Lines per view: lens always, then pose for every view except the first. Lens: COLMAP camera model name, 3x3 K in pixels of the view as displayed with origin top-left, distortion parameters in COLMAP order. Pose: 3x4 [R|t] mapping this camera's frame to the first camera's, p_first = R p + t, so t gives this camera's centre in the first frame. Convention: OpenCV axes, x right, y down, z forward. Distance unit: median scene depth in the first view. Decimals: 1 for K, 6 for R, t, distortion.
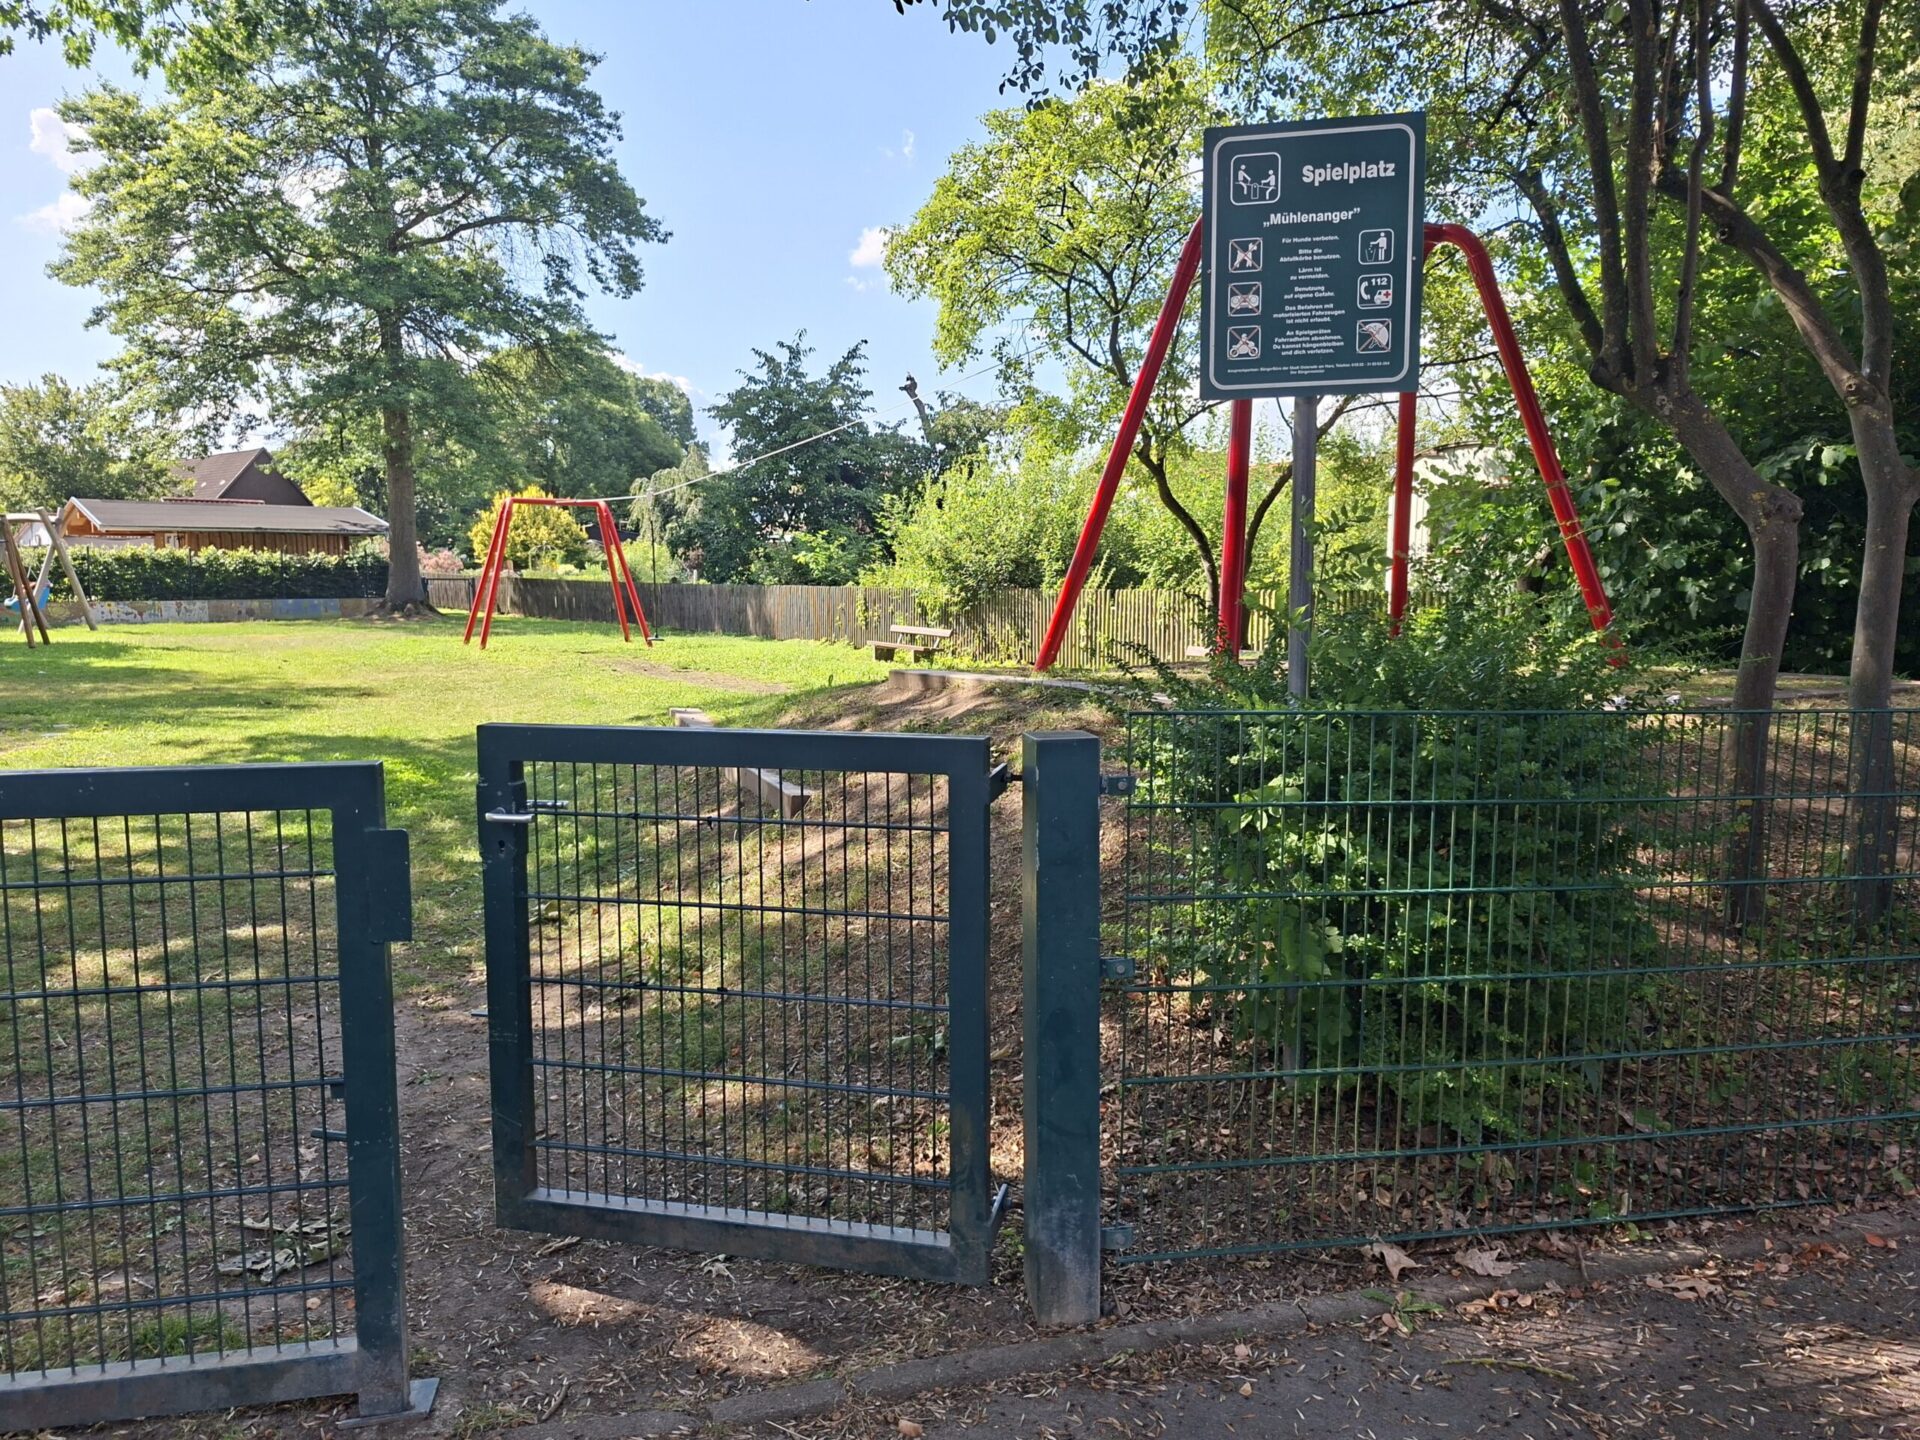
lens RADIAL K [[1290.0, 0, 942.7], [0, 1290.0, 704.0], [0, 0, 1]] dist [0.075415, -0.089326]
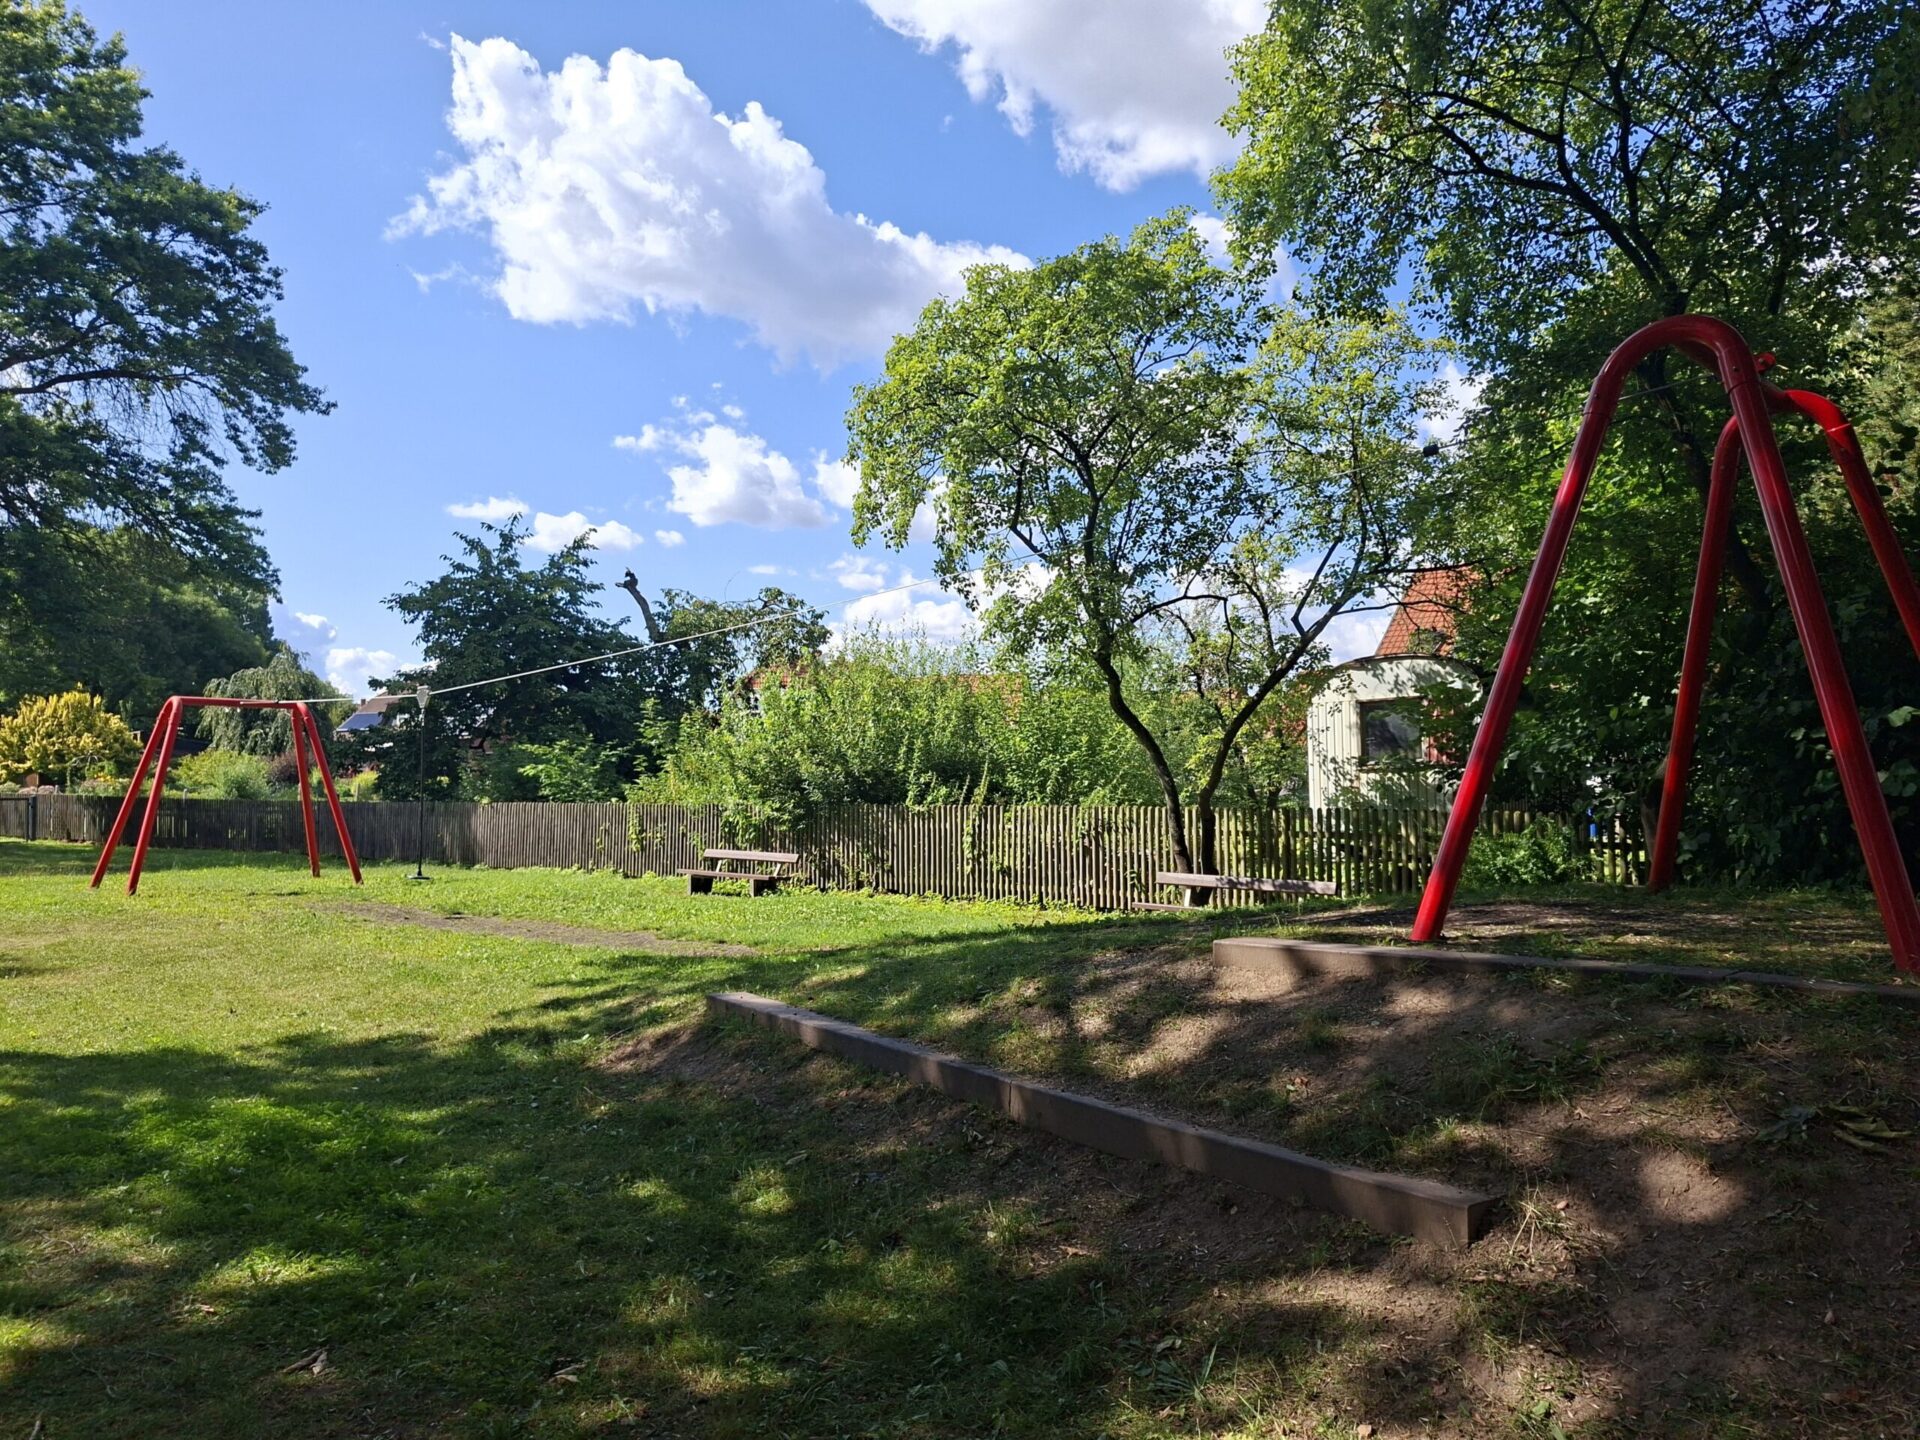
lens RADIAL K [[1281.7, 0, 960.0], [0, 1281.7, 720.0], [0, 0, 1]] dist [-0.003662, -0.001270]
pose [[0.944698, 0.006888, 0.327868, -0.100282], [0.041487, 0.989236, -0.140322, -0.013072], [-0.325305, 0.146165, 0.934244, 0.095613]]
